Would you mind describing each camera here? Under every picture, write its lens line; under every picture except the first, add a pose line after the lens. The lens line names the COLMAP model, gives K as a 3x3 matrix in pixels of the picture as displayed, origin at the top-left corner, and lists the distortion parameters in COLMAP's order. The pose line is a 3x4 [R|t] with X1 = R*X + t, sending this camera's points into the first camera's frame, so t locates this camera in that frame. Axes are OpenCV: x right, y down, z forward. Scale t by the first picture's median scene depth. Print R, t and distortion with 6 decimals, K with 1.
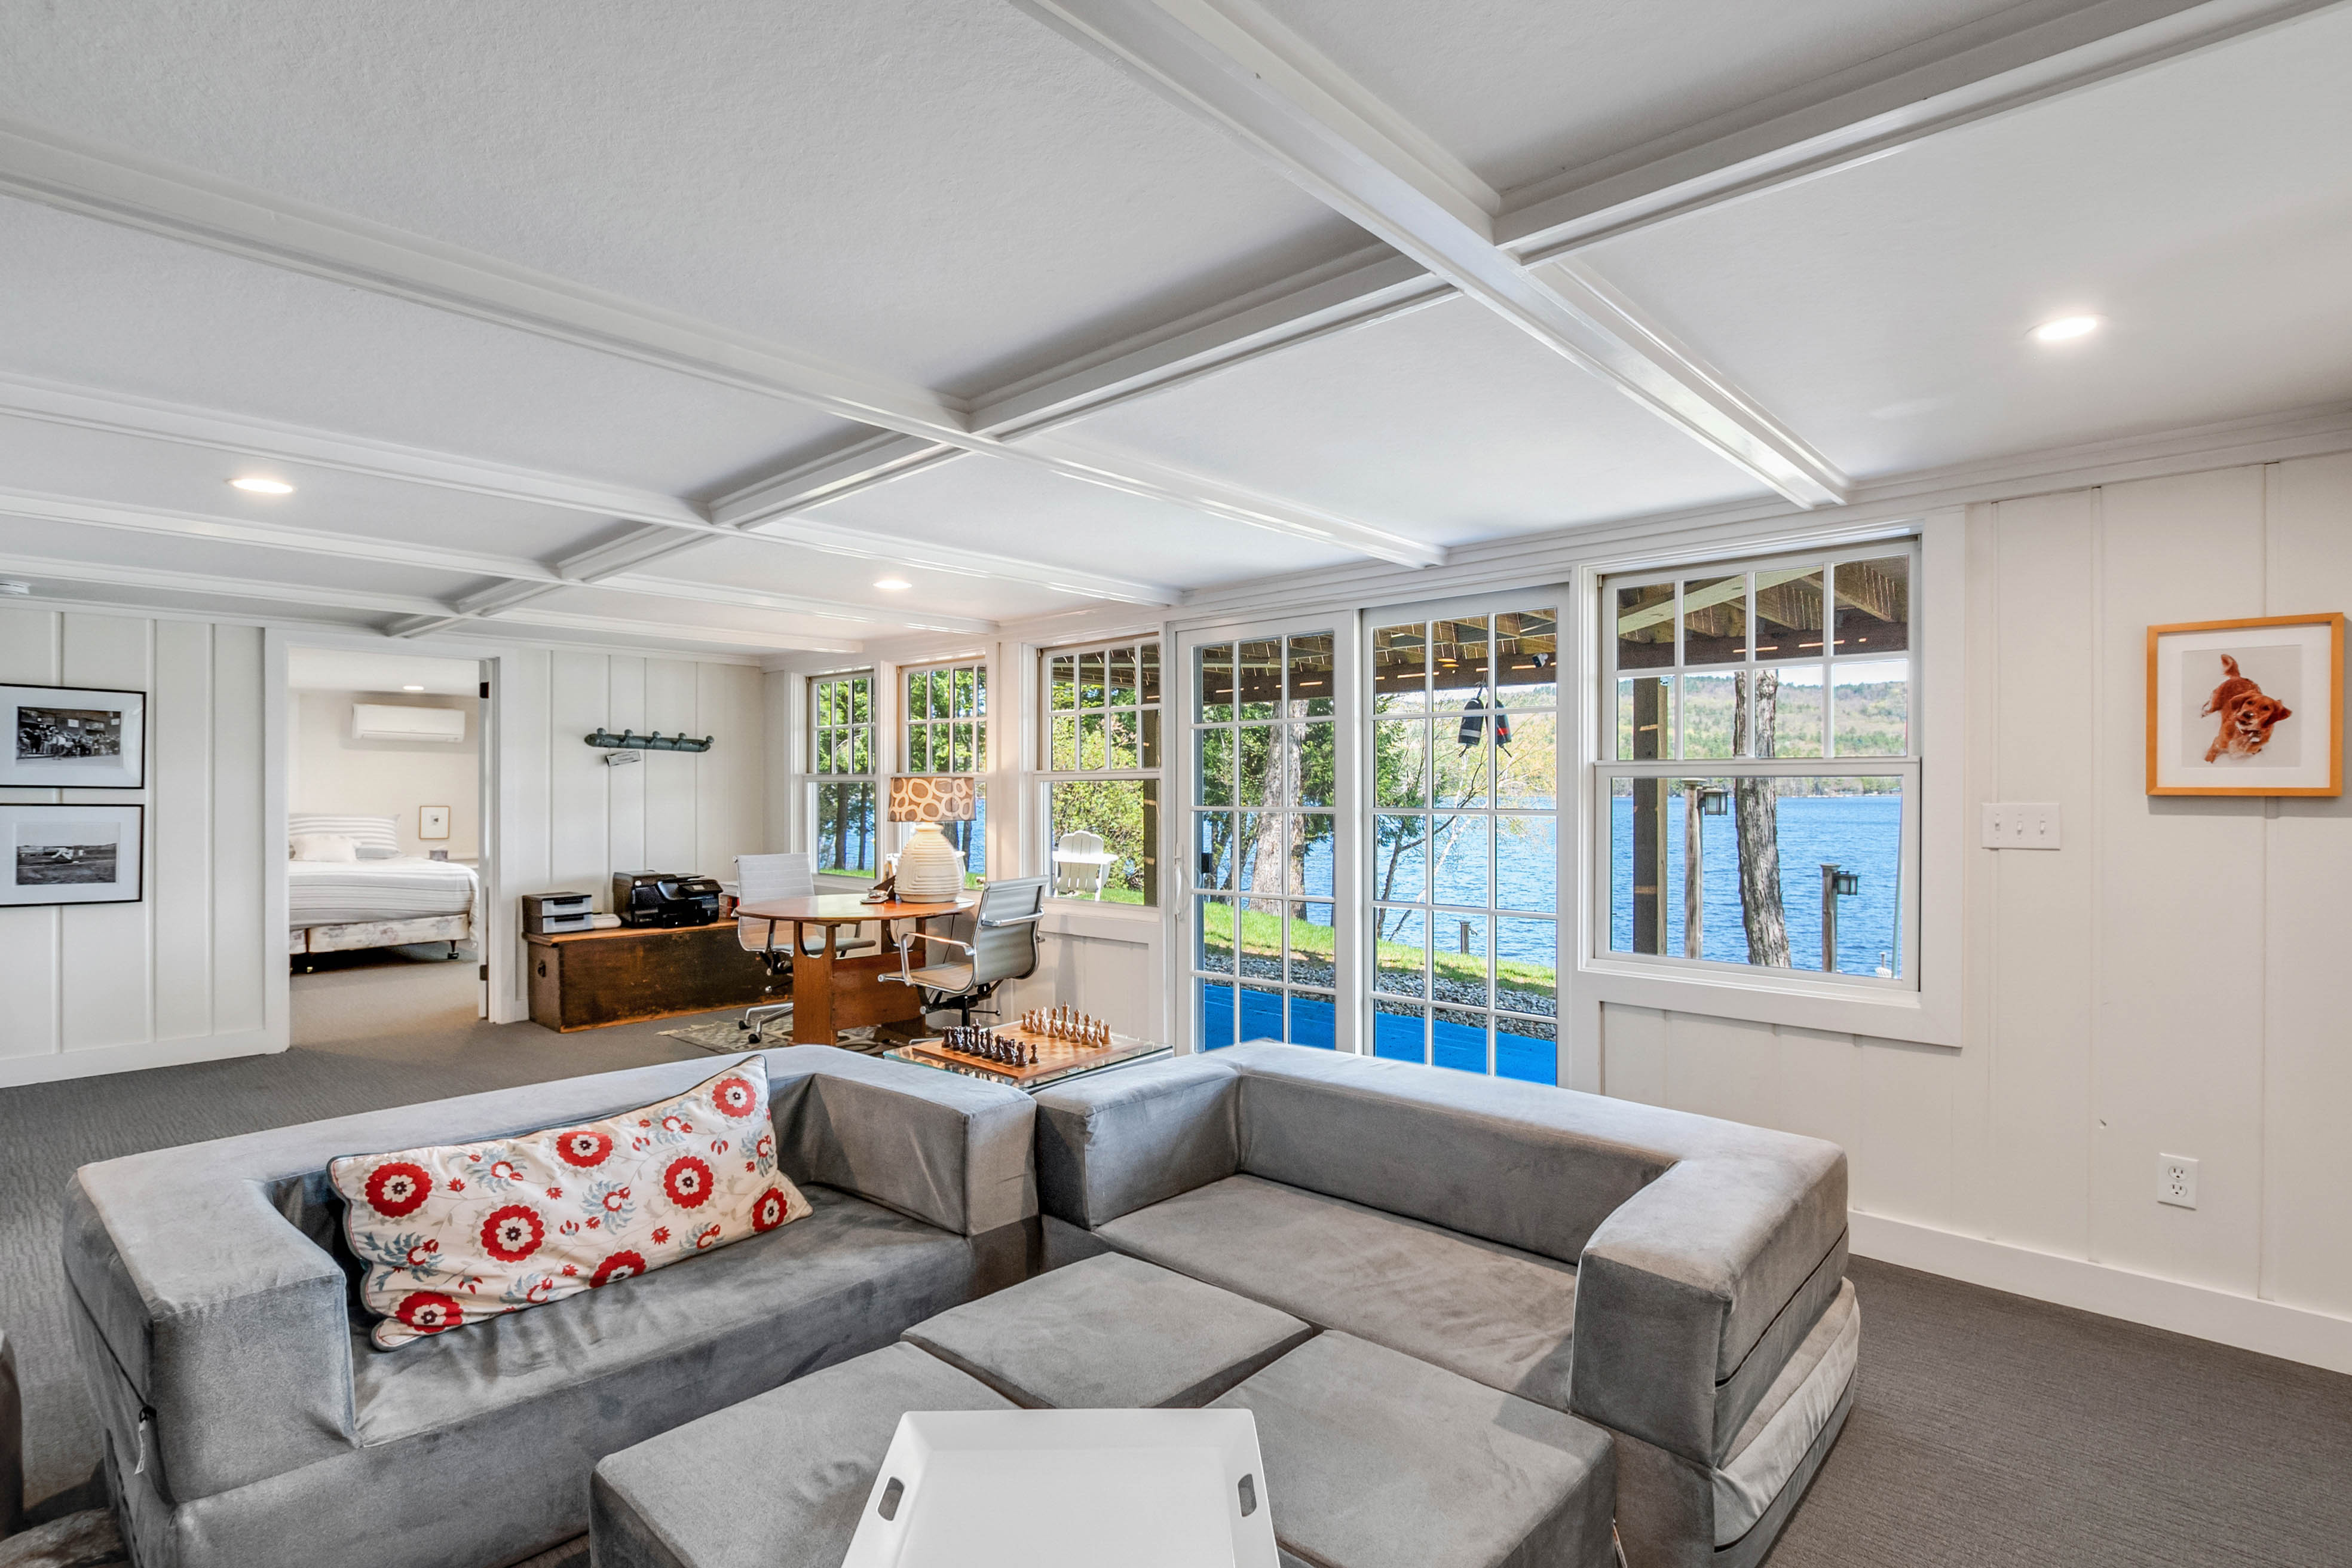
lens RADIAL K [[1146.8, 0, 1175.8], [0, 1146.8, 786.6], [0, 0, 1]] dist [-0.000889, -0.000125]
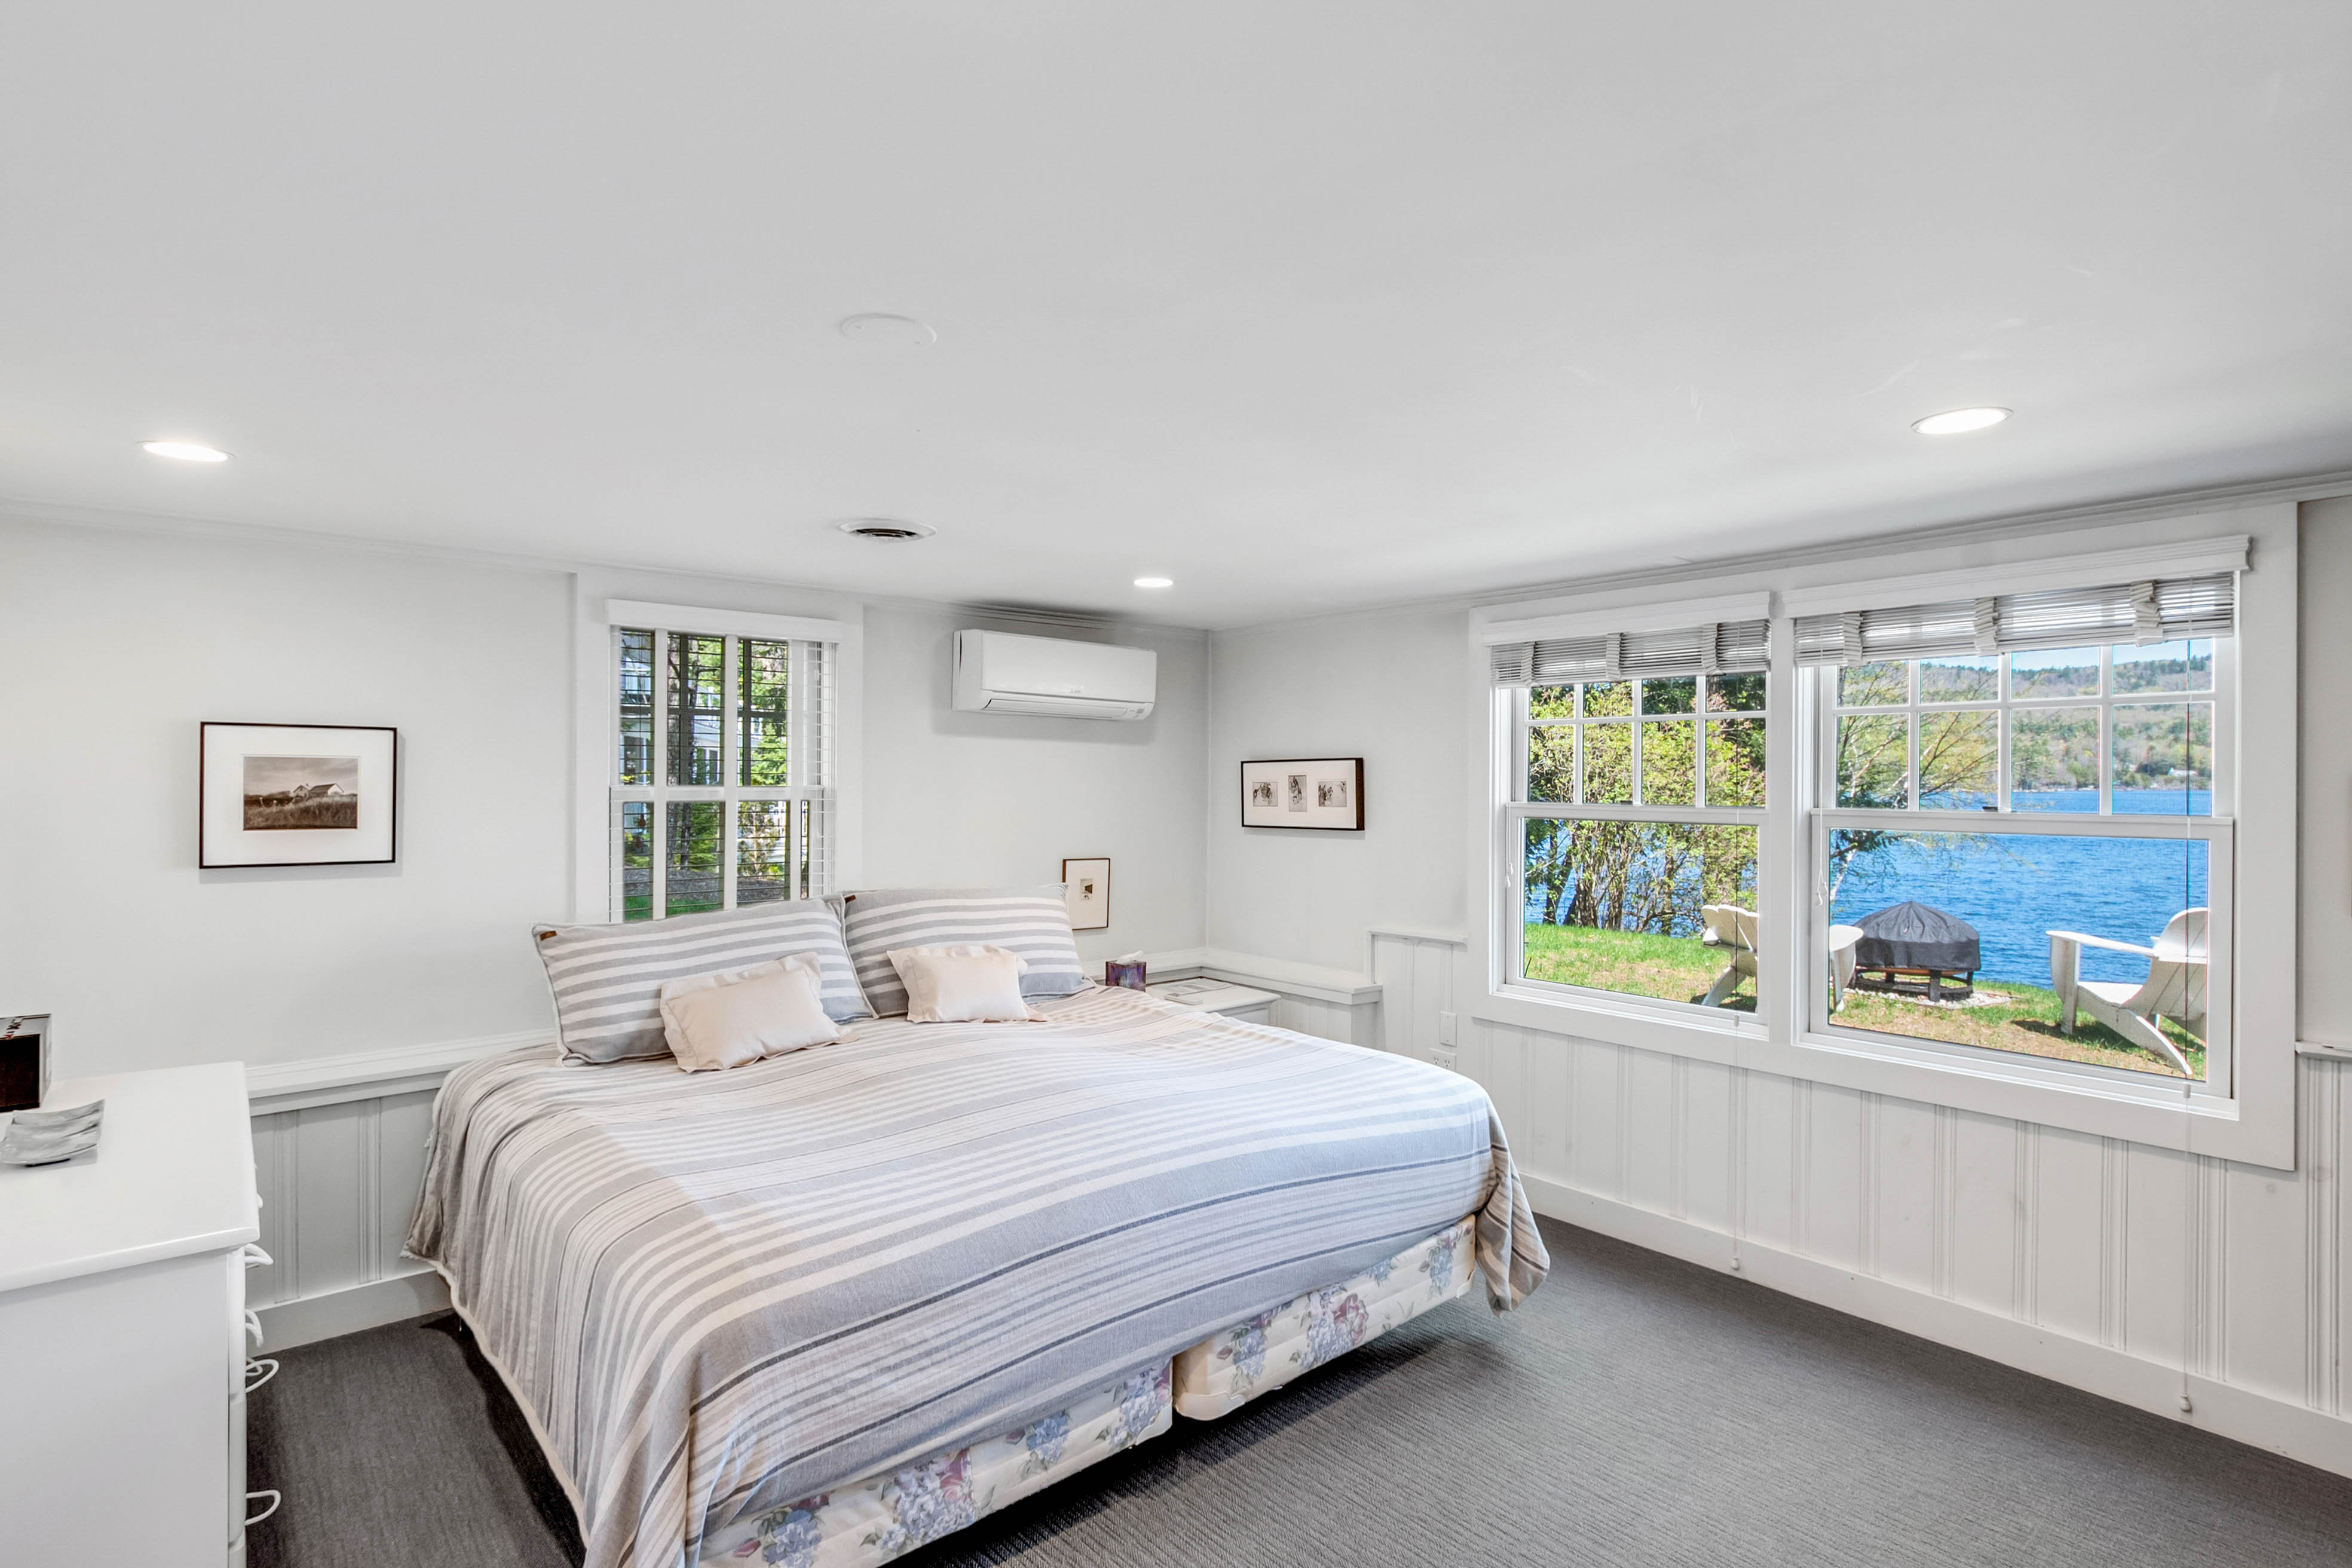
lens RADIAL K [[1146.8, 0, 1168.9], [0, 1146.8, 781.8], [0, 0, 1]] dist [-0.000889, -0.000125]
pose [[0.992816, -0.000059, -0.119650, -1.053778], [0.000260, 0.999999, 0.001664, -0.027610], [0.119649, -0.001683, 0.992815, 1.030996]]
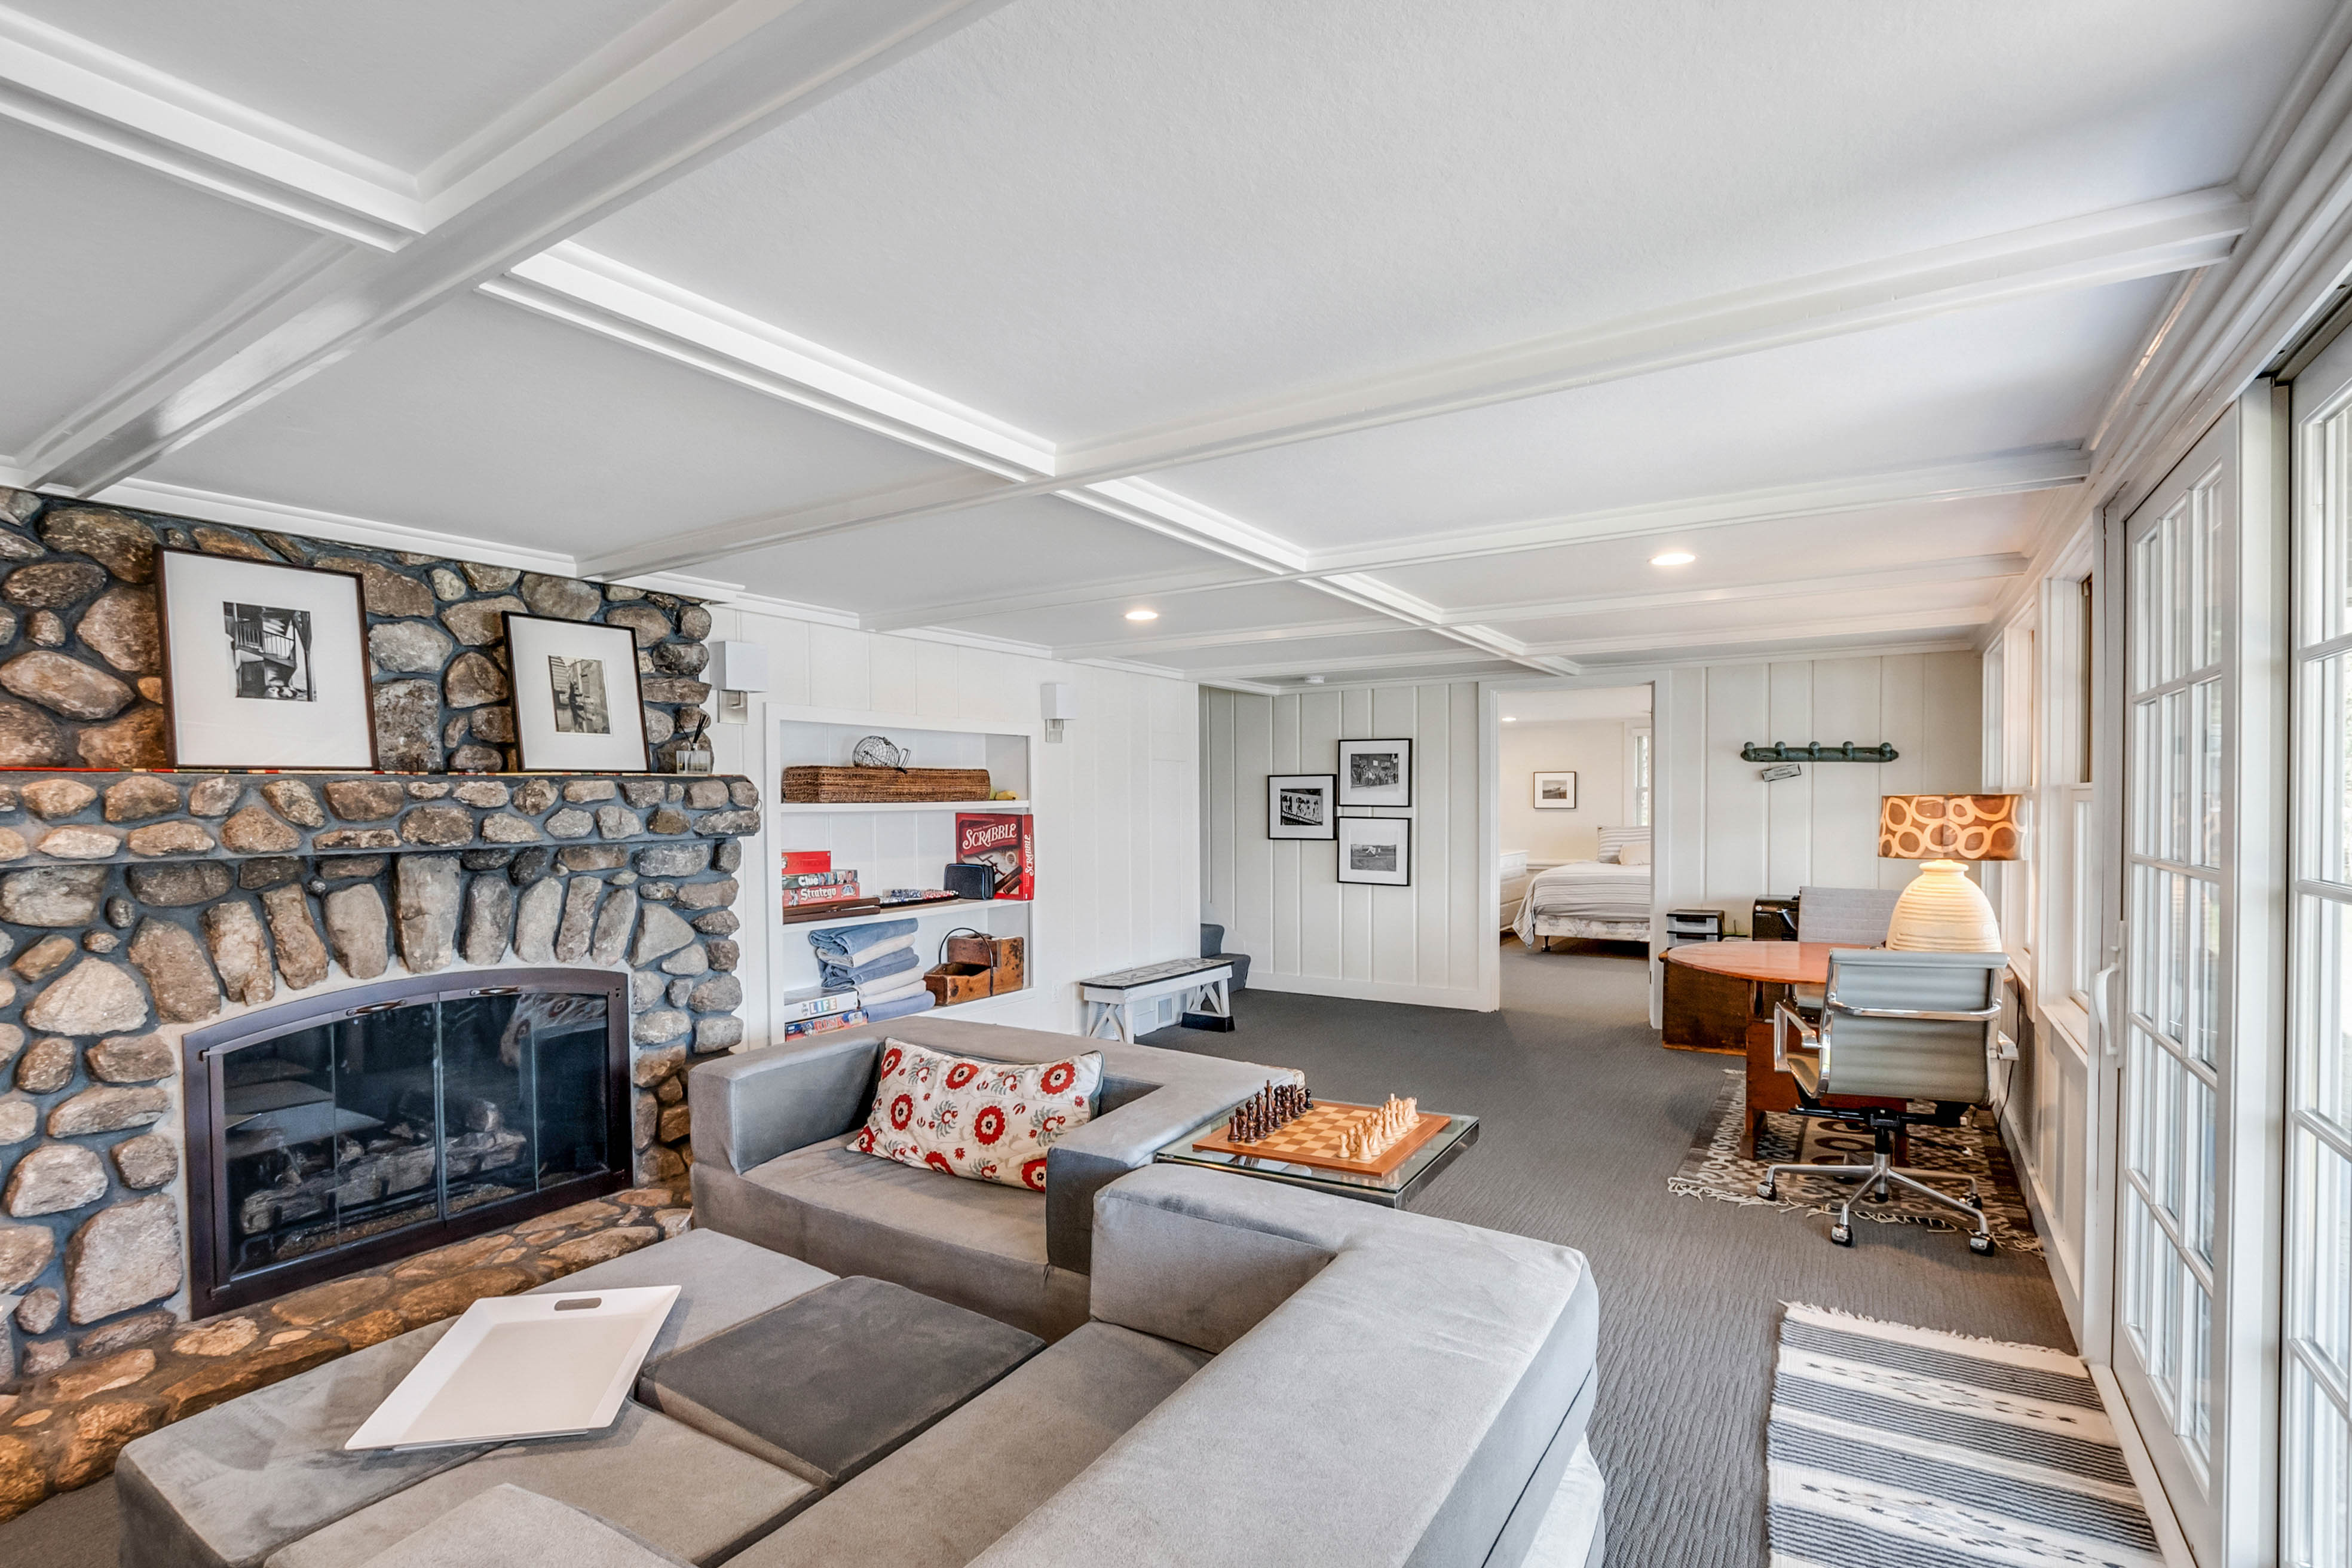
lens RADIAL K [[1104.5, 0, 1168.5], [0, 1104.5, 826.5], [0, 0, 1]] dist [-0.023195, -0.000149]
pose [[0.192130, 0.022857, -0.981103, 0.370630], [0.010040, 0.999631, 0.025254, -0.010916], [0.981318, -0.014703, 0.191830, 0.426146]]
